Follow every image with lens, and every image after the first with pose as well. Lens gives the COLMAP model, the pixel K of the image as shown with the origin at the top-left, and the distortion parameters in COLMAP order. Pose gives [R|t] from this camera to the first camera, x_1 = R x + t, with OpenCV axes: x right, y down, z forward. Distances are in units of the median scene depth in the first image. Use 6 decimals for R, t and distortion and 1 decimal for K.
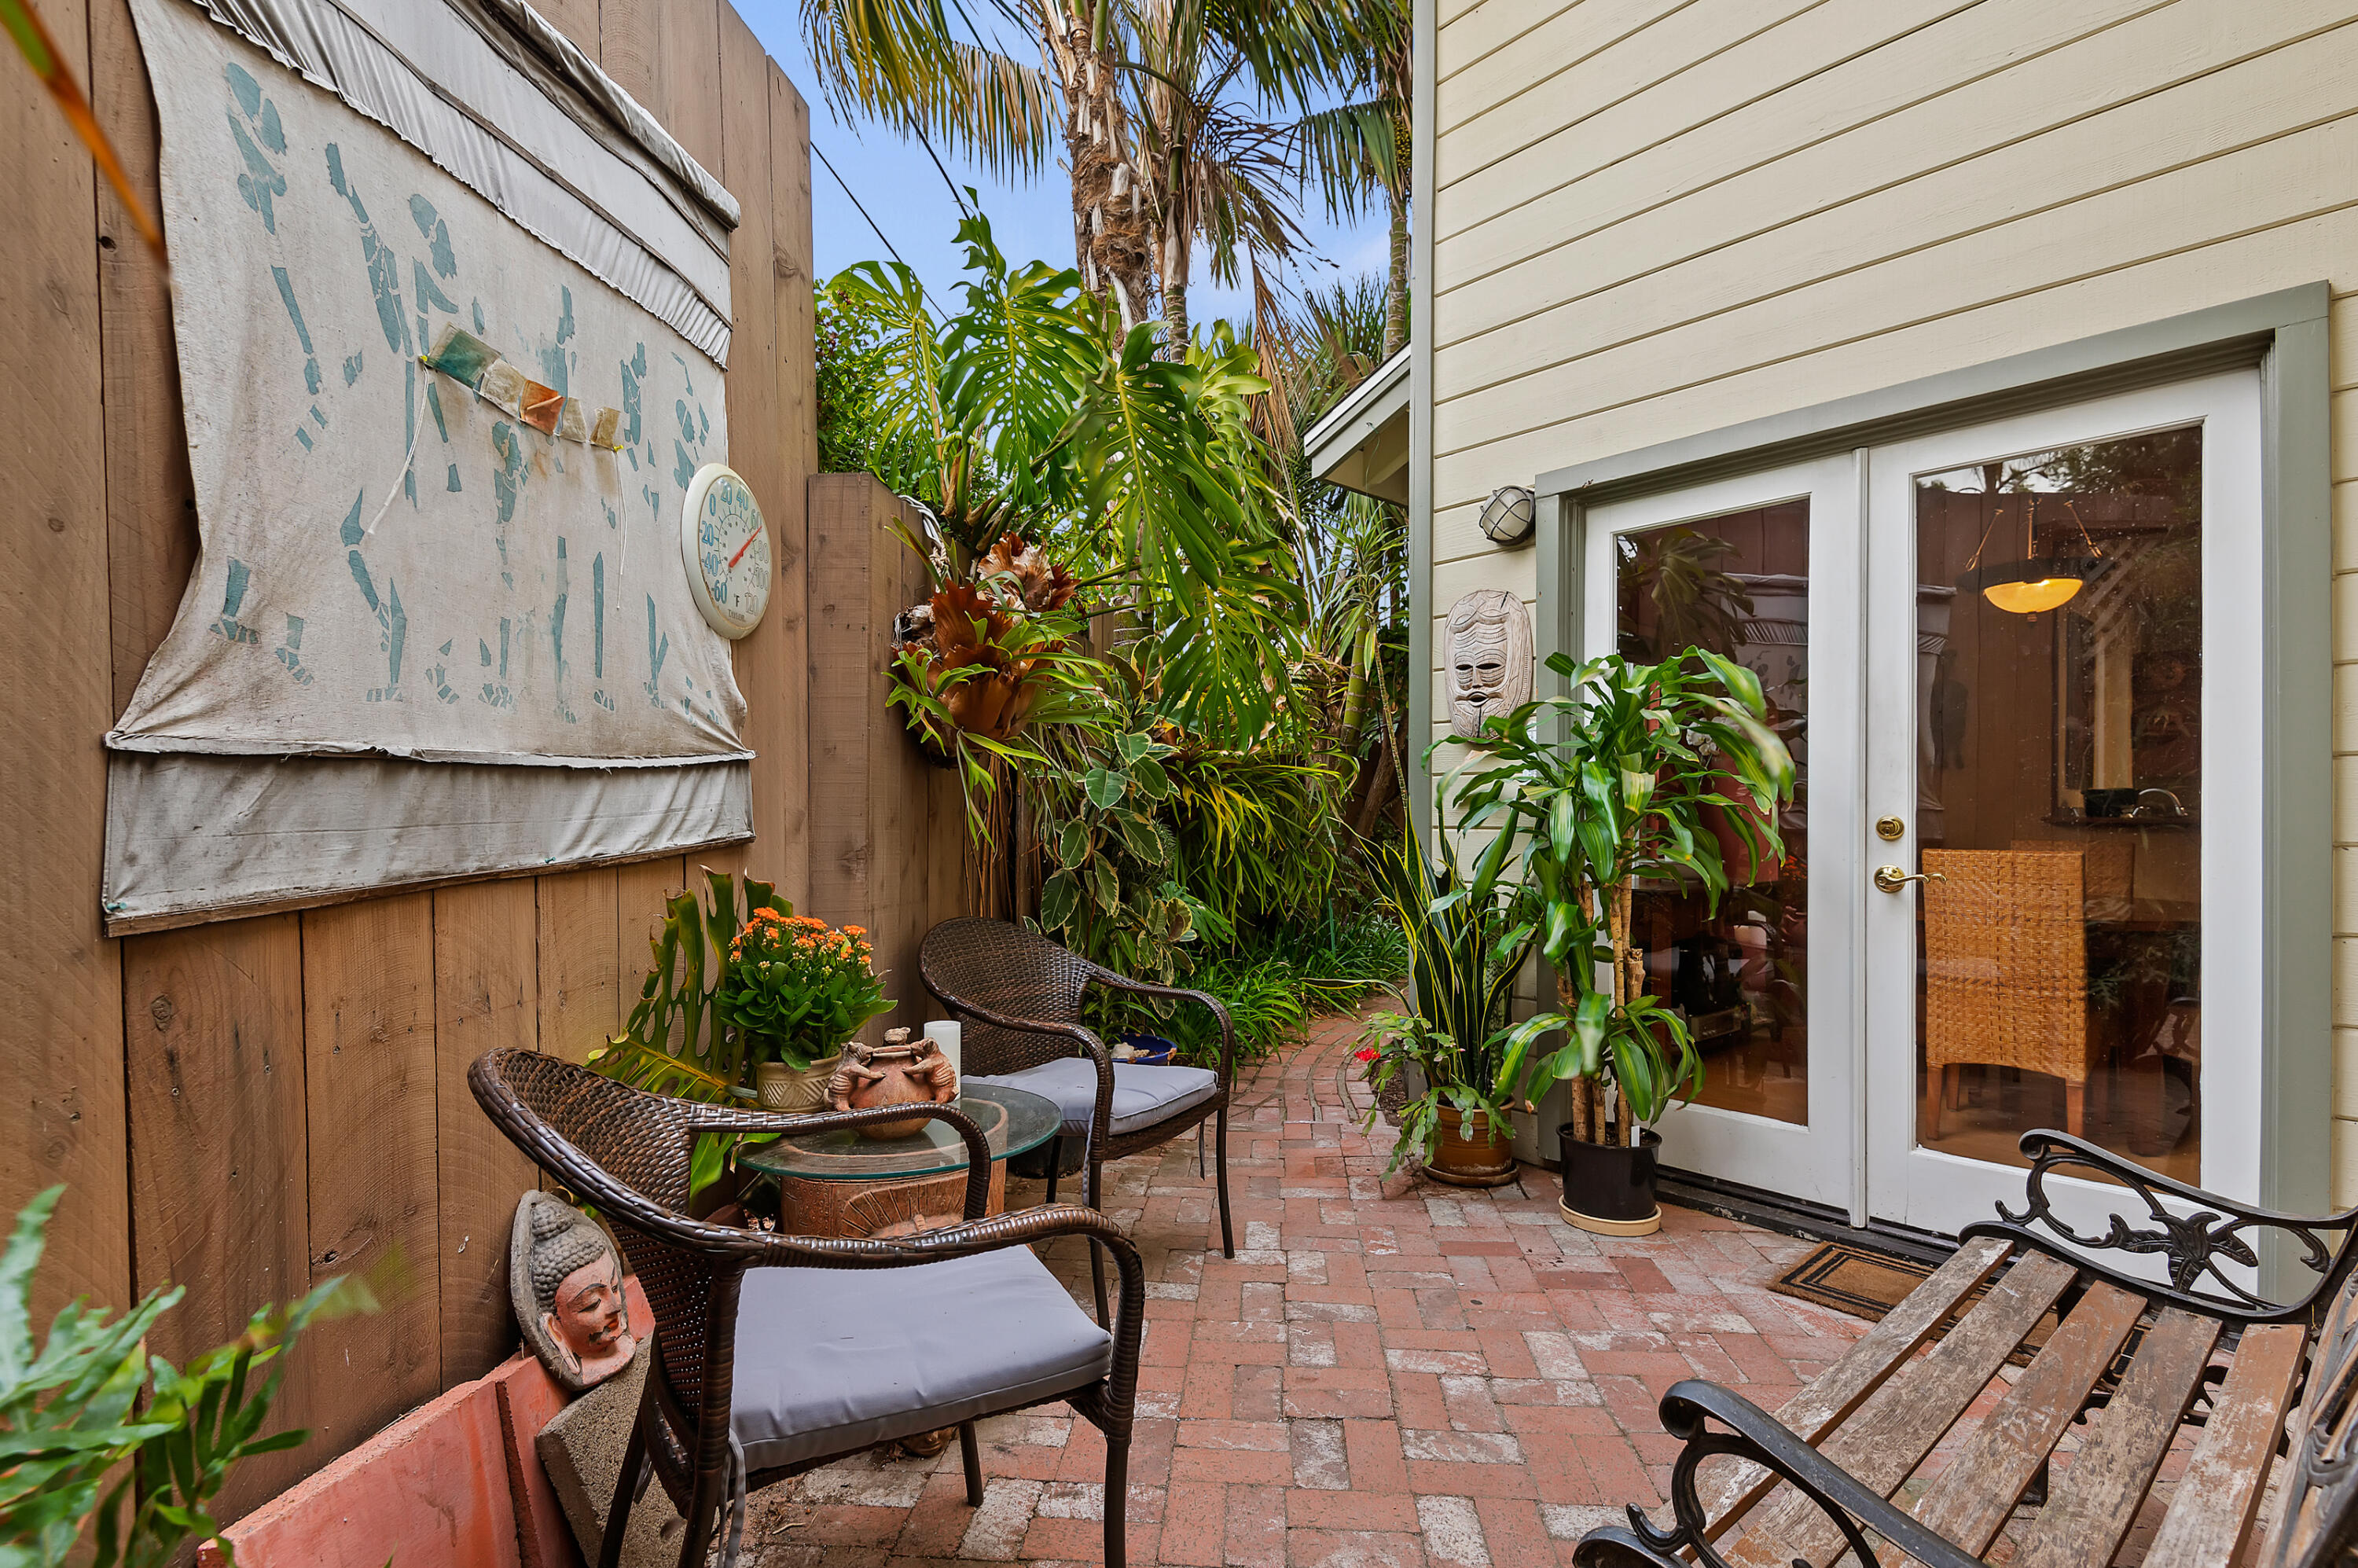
lens RADIAL K [[1125.9, 0, 1178.6], [0, 1125.9, 824.2], [0, 0, 1]] dist [0.000842, 0.000172]
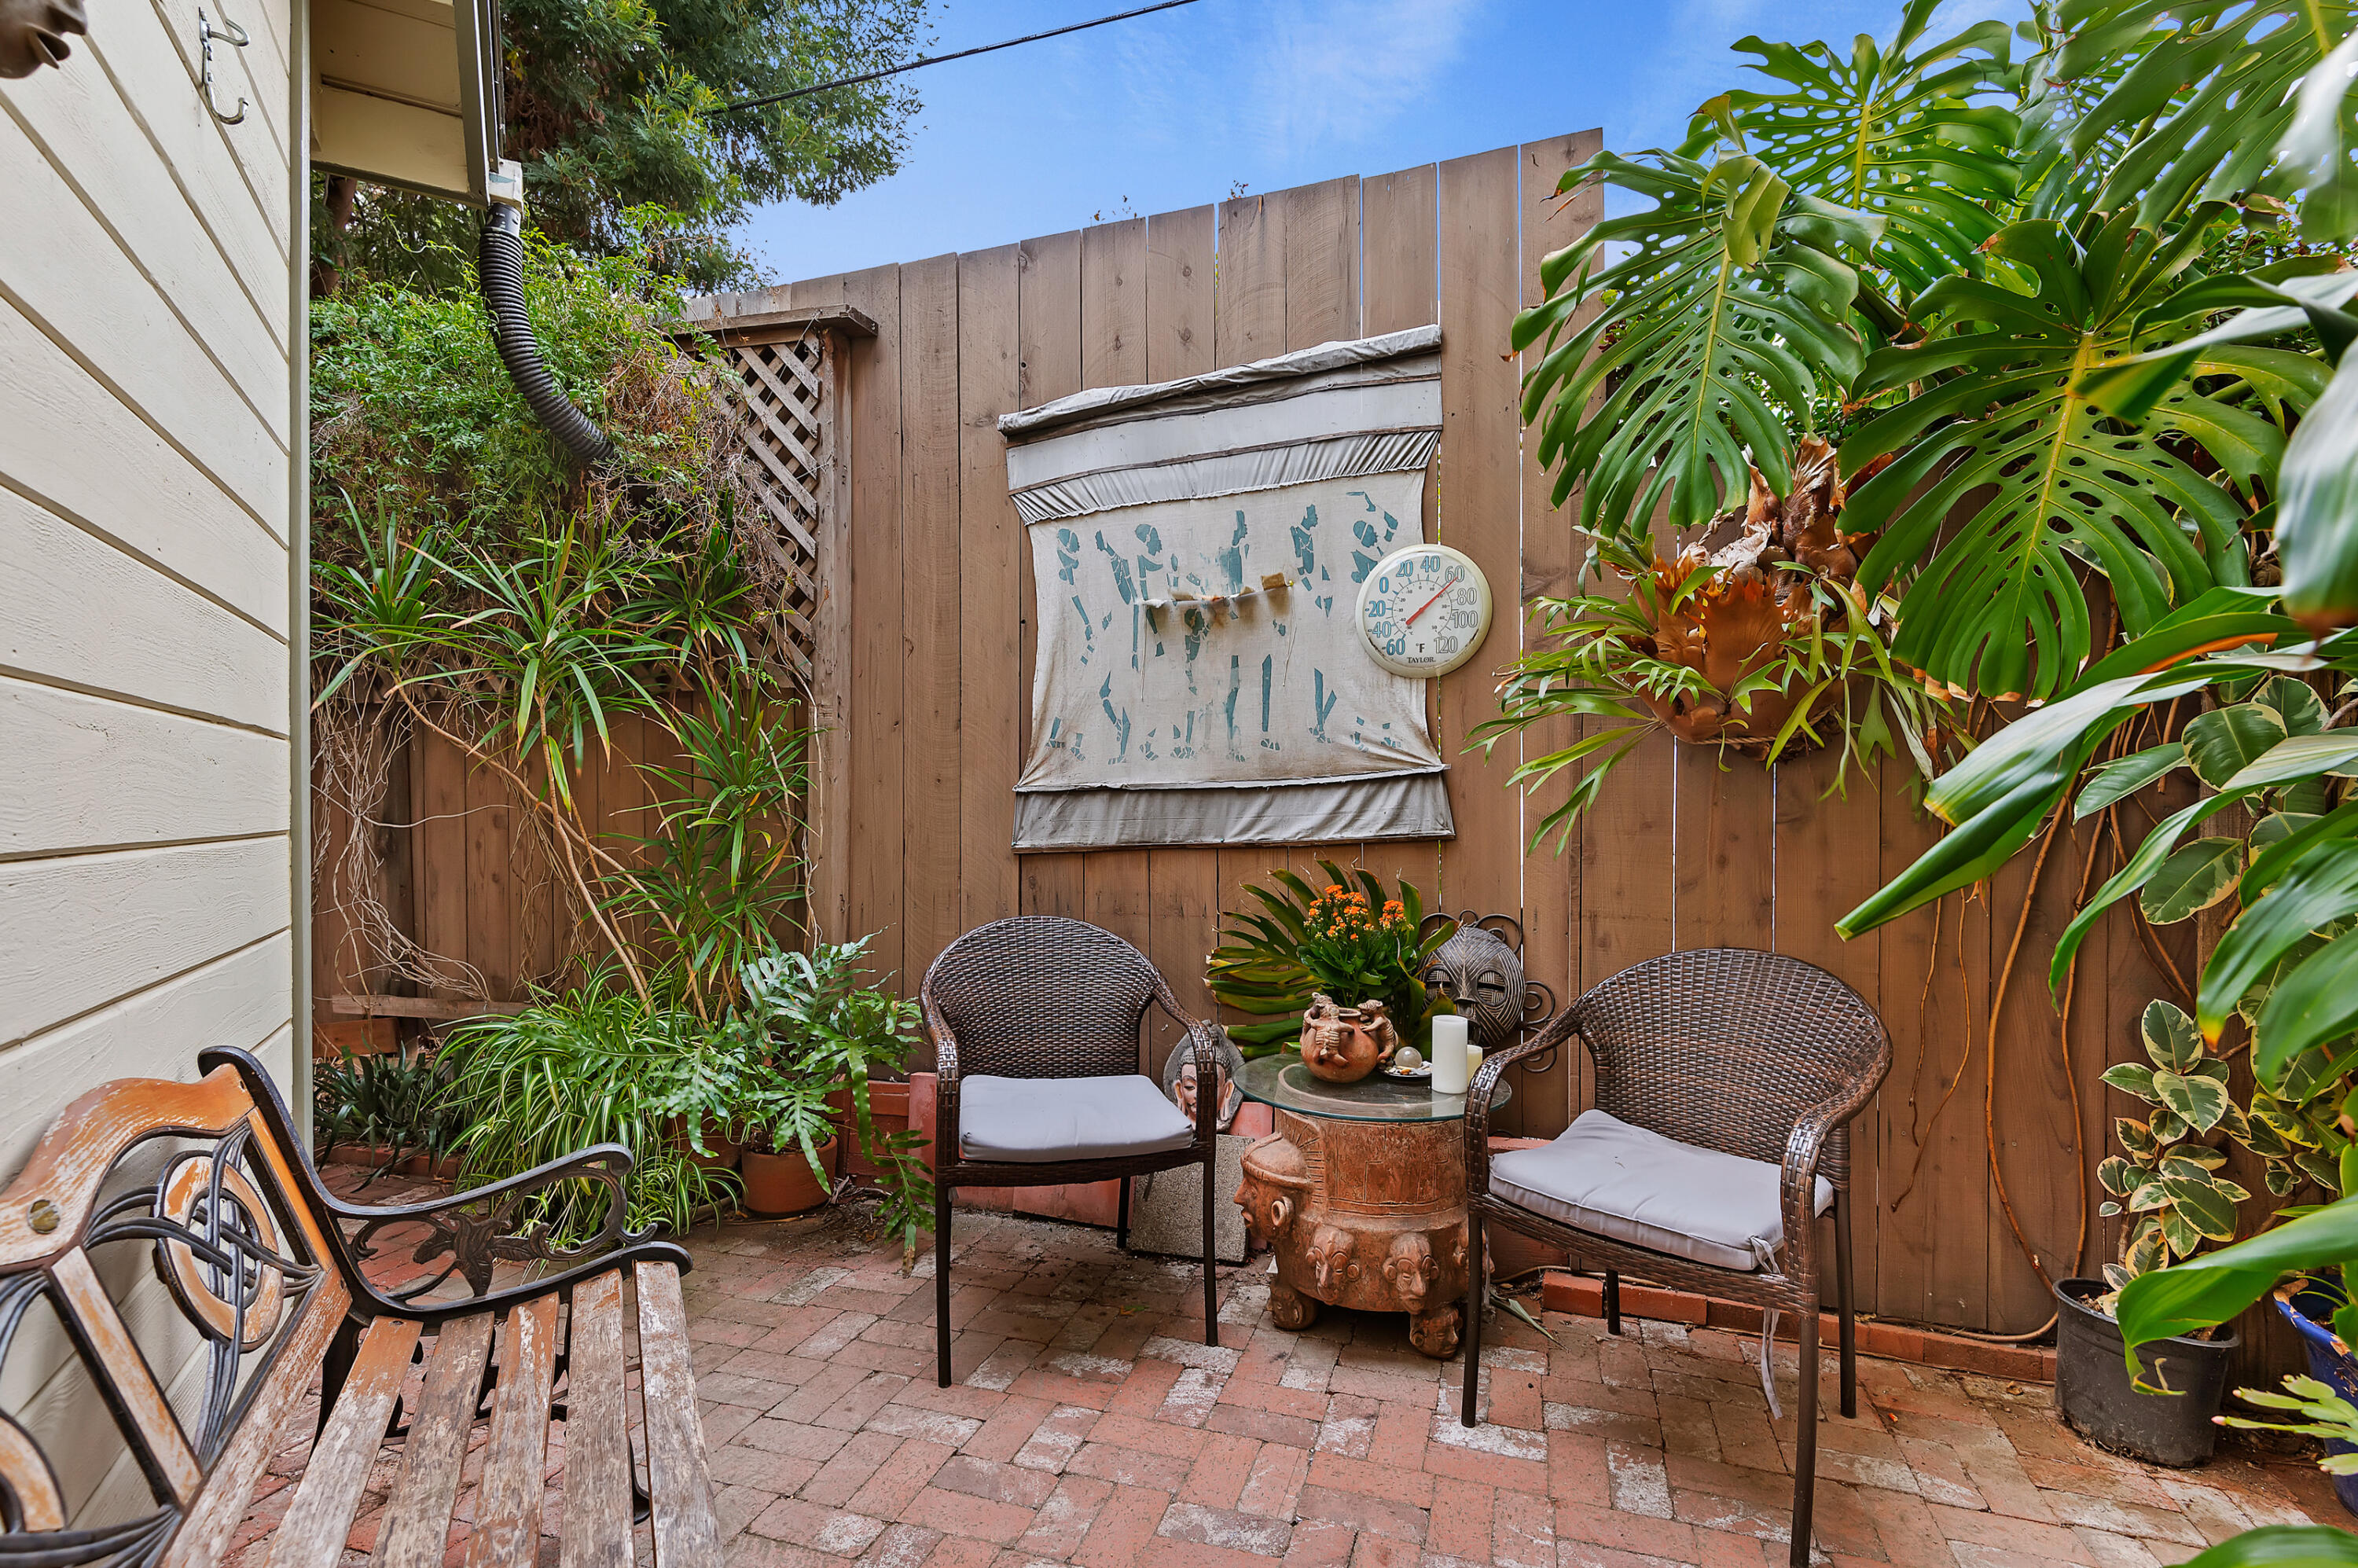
lens RADIAL K [[1110.1, 0, 1179.0], [0, 1110.1, 784.0], [0, 0, 1]] dist [0.000538, 0.000059]
pose [[-0.230202, -0.004101, -0.973134, 1.229462], [-0.008482, 0.999962, -0.002207, -0.055618], [0.973106, 0.007746, -0.230228, 1.413533]]
